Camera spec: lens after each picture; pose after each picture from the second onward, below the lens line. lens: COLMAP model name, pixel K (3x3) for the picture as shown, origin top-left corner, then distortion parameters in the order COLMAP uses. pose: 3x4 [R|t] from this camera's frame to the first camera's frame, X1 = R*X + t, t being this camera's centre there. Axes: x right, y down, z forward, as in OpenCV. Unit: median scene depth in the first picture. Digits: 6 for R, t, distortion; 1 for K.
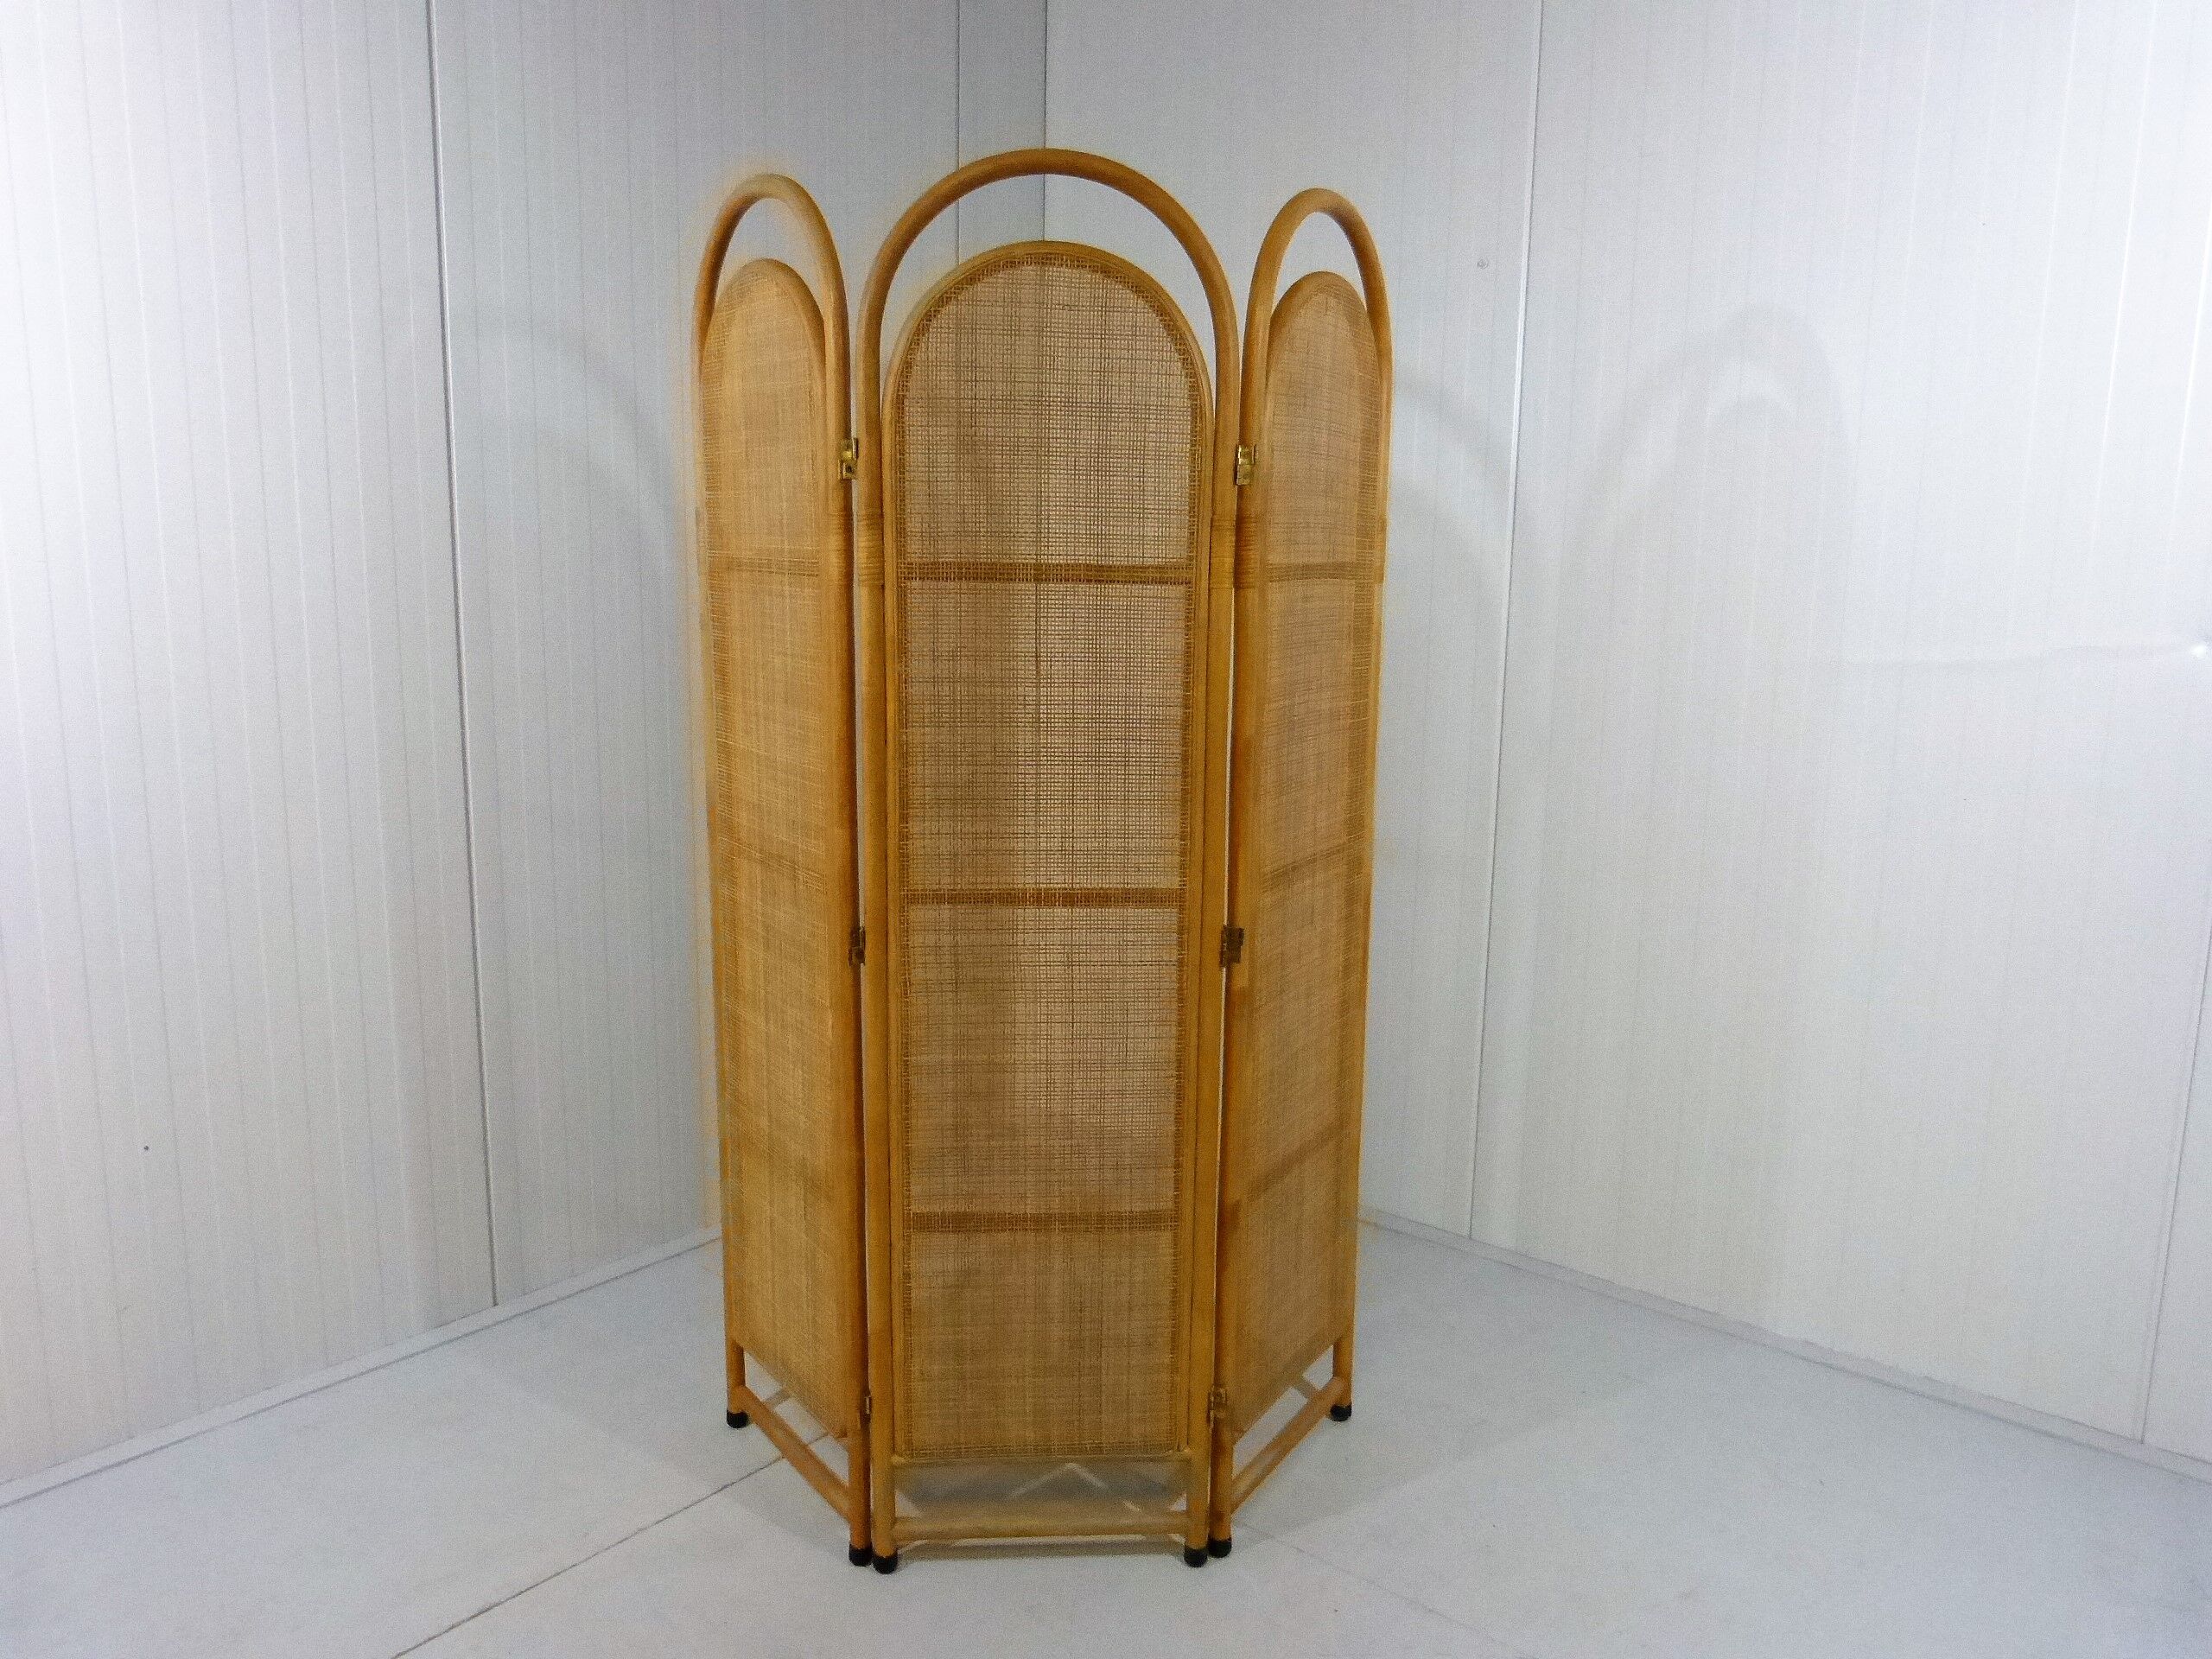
lens RADIAL K [[1705.9, 0, 1106.0], [0, 1705.9, 829.5], [0, 0, 1]] dist [-0.011880, -0.003155]
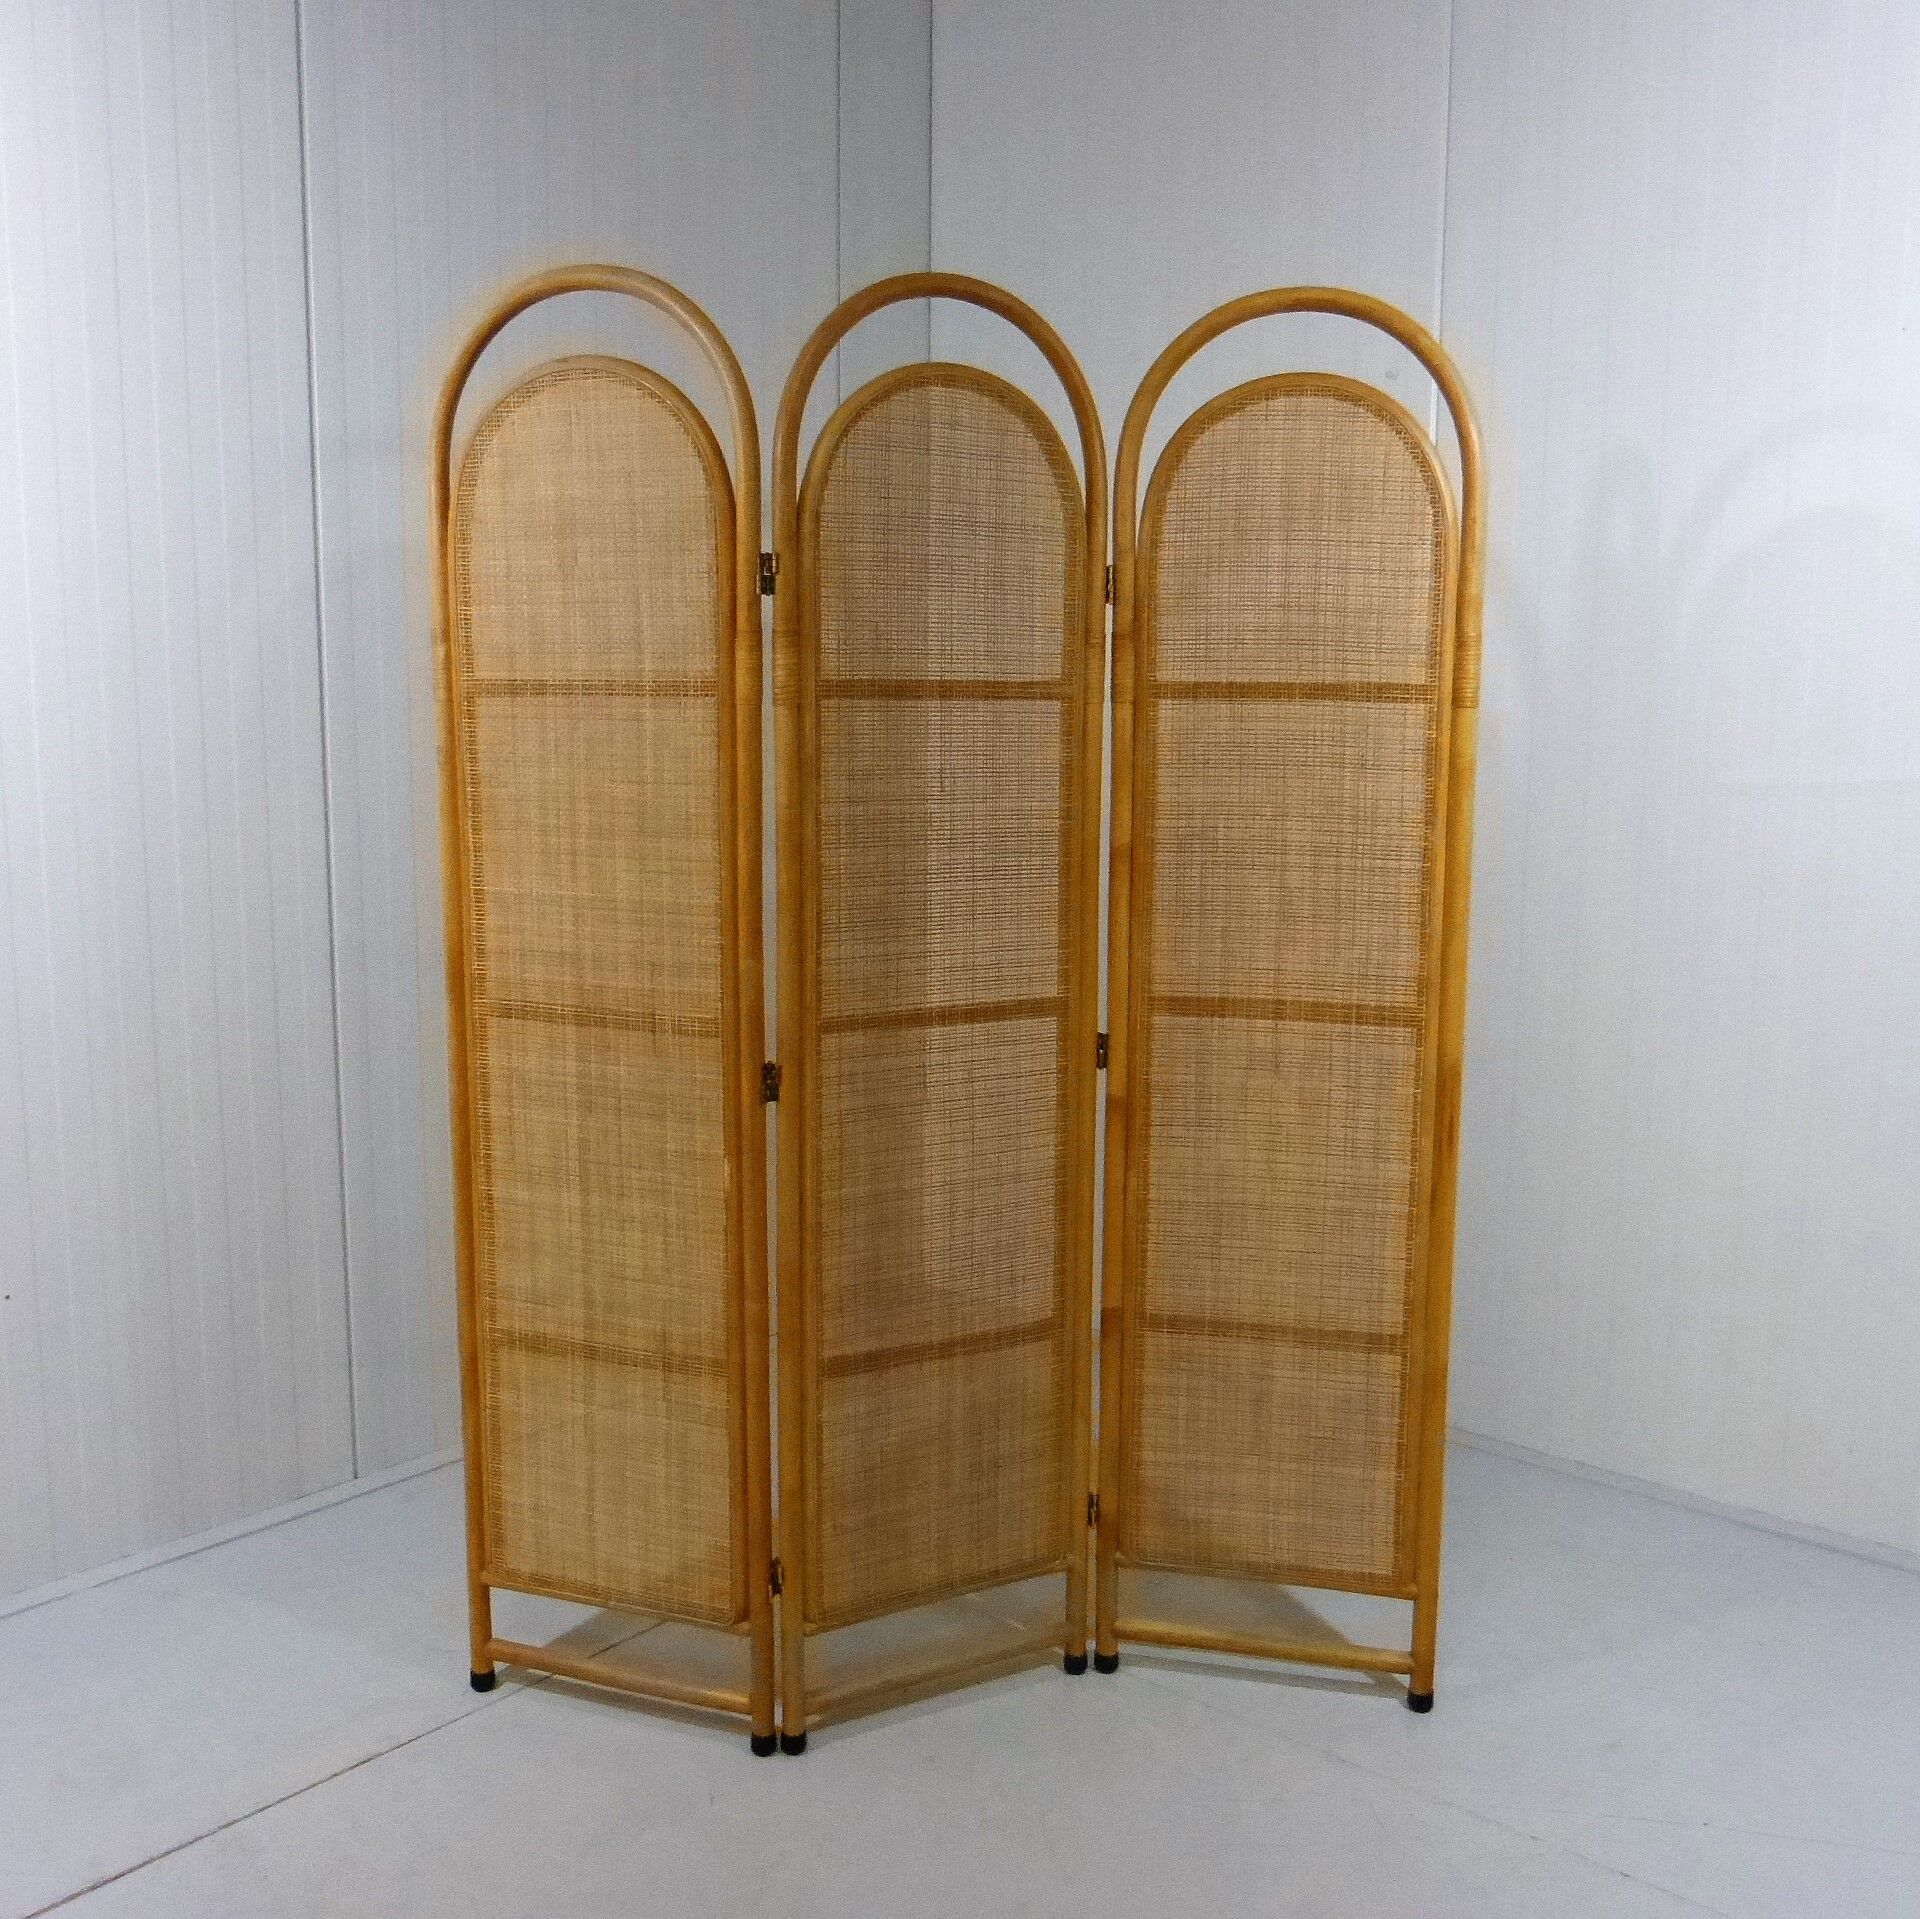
lens RADIAL K [[1903.9, 0, 960.0], [0, 1903.9, 959.5], [0, 0, 1]] dist [0.003644, -0.001571]
pose [[0.905240, -0.070139, 0.419071, -0.500047], [0.085114, 0.996224, -0.017122, 0.027443], [-0.416288, 0.051168, 0.907792, -0.015133]]
